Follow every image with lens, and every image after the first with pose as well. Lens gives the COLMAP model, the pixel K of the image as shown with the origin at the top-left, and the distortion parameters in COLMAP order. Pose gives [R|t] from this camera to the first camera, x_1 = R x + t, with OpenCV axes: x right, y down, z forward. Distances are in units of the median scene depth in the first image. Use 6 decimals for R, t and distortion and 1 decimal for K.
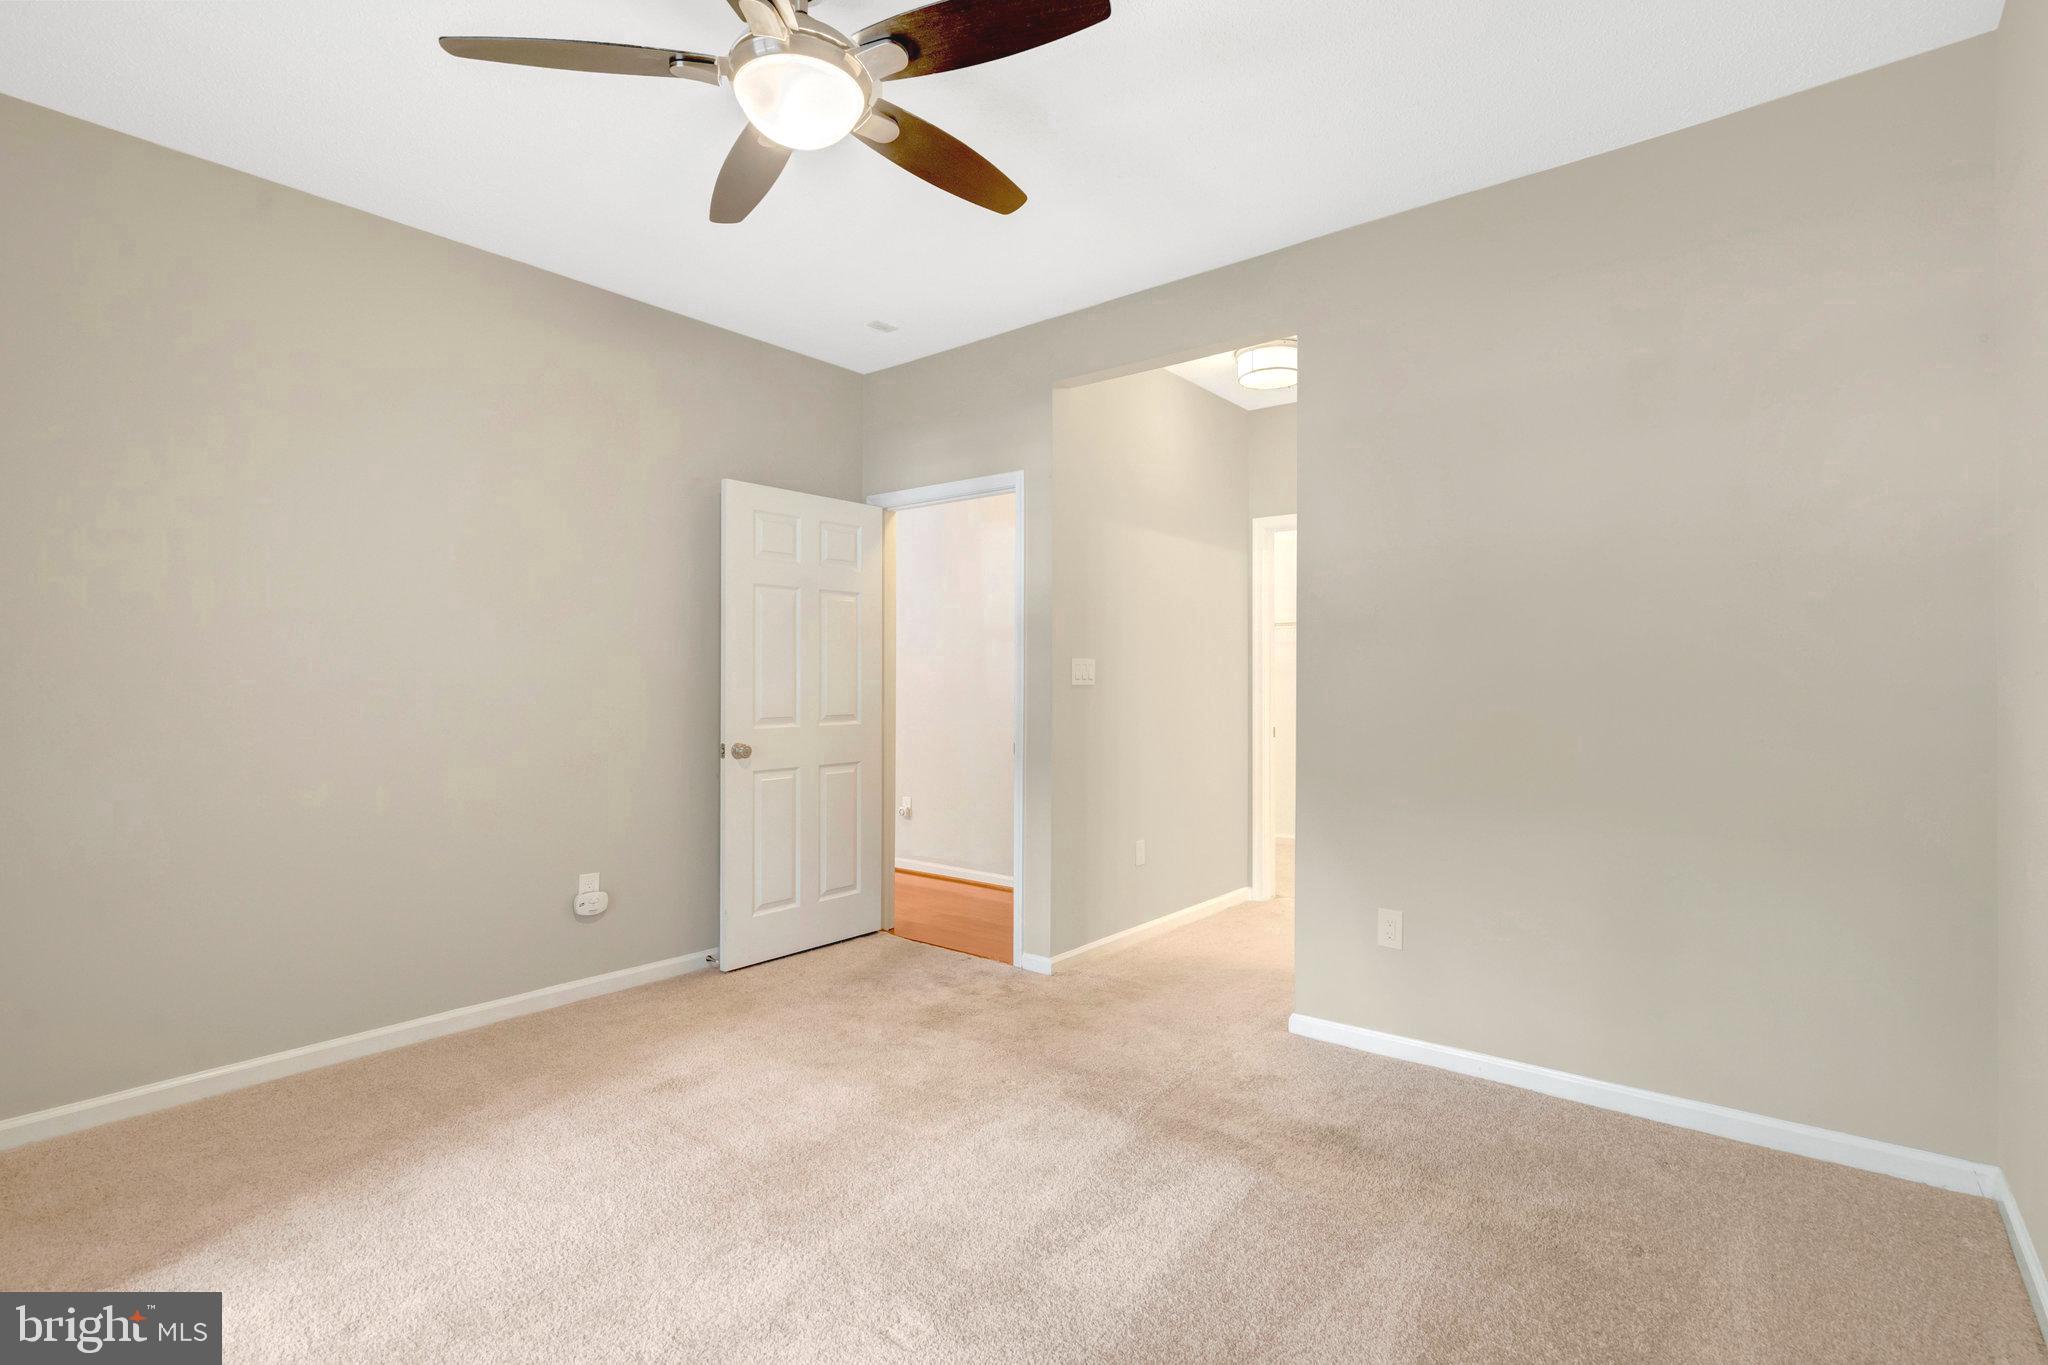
lens RADIAL K [[952.5, 0, 983.6], [0, 952.5, 672.8], [0, 0, 1]] dist [-0.005361, 0.002486]
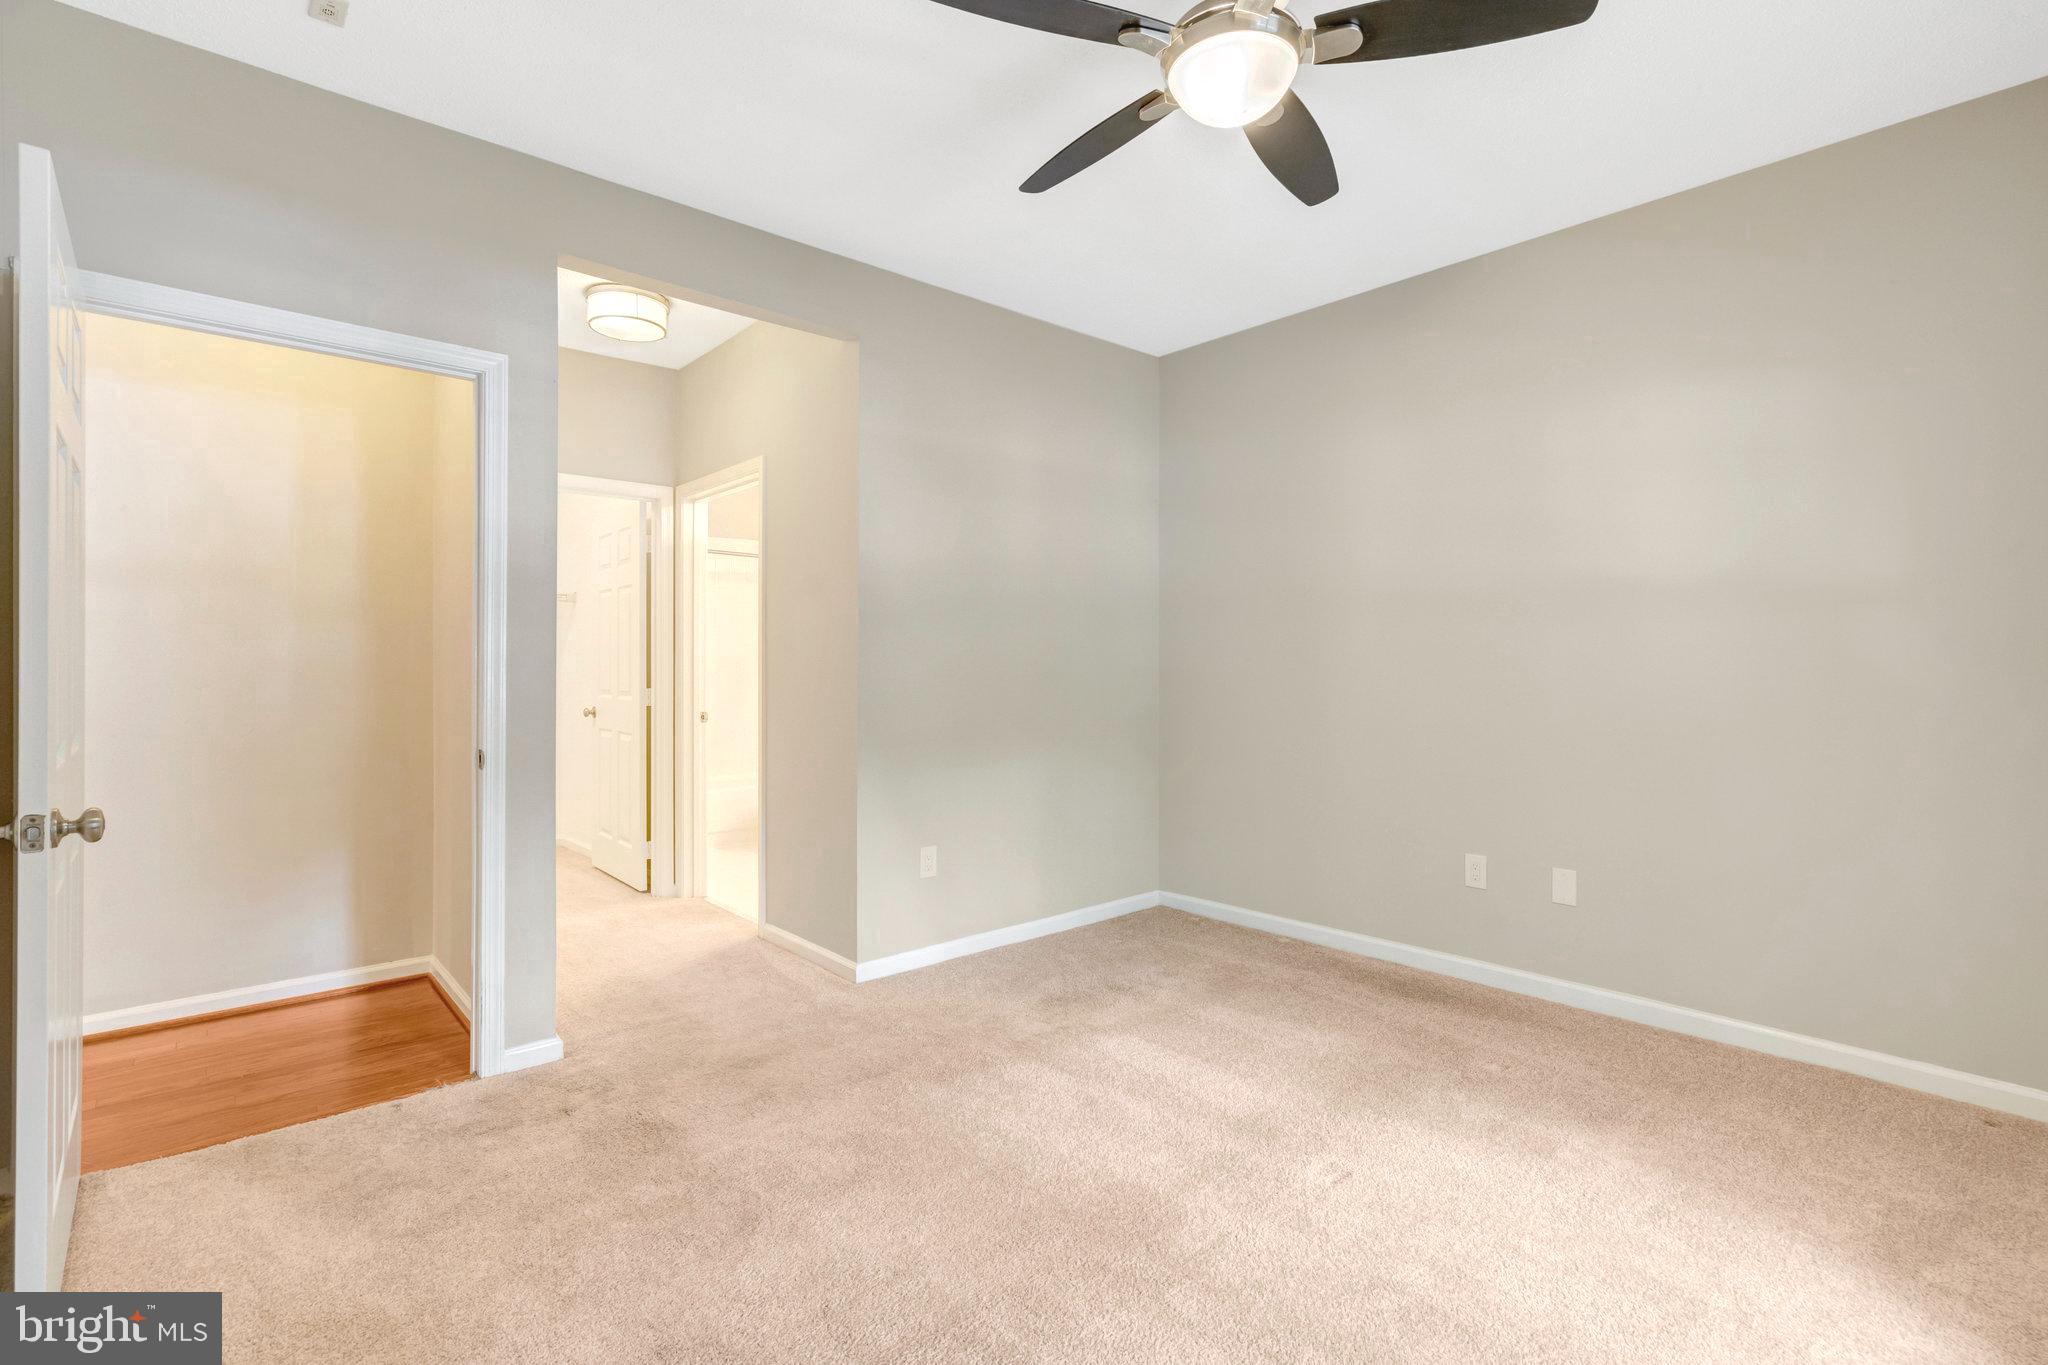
lens RADIAL K [[952.5, 0, 1032.4], [0, 952.5, 672.4], [0, 0, 1]] dist [-0.005361, 0.002486]
pose [[0.145338, -0.004854, 0.989370, -0.641648], [-0.007182, 0.999956, 0.005961, 0.011063], [-0.989356, -0.007972, 0.145297, 0.565304]]
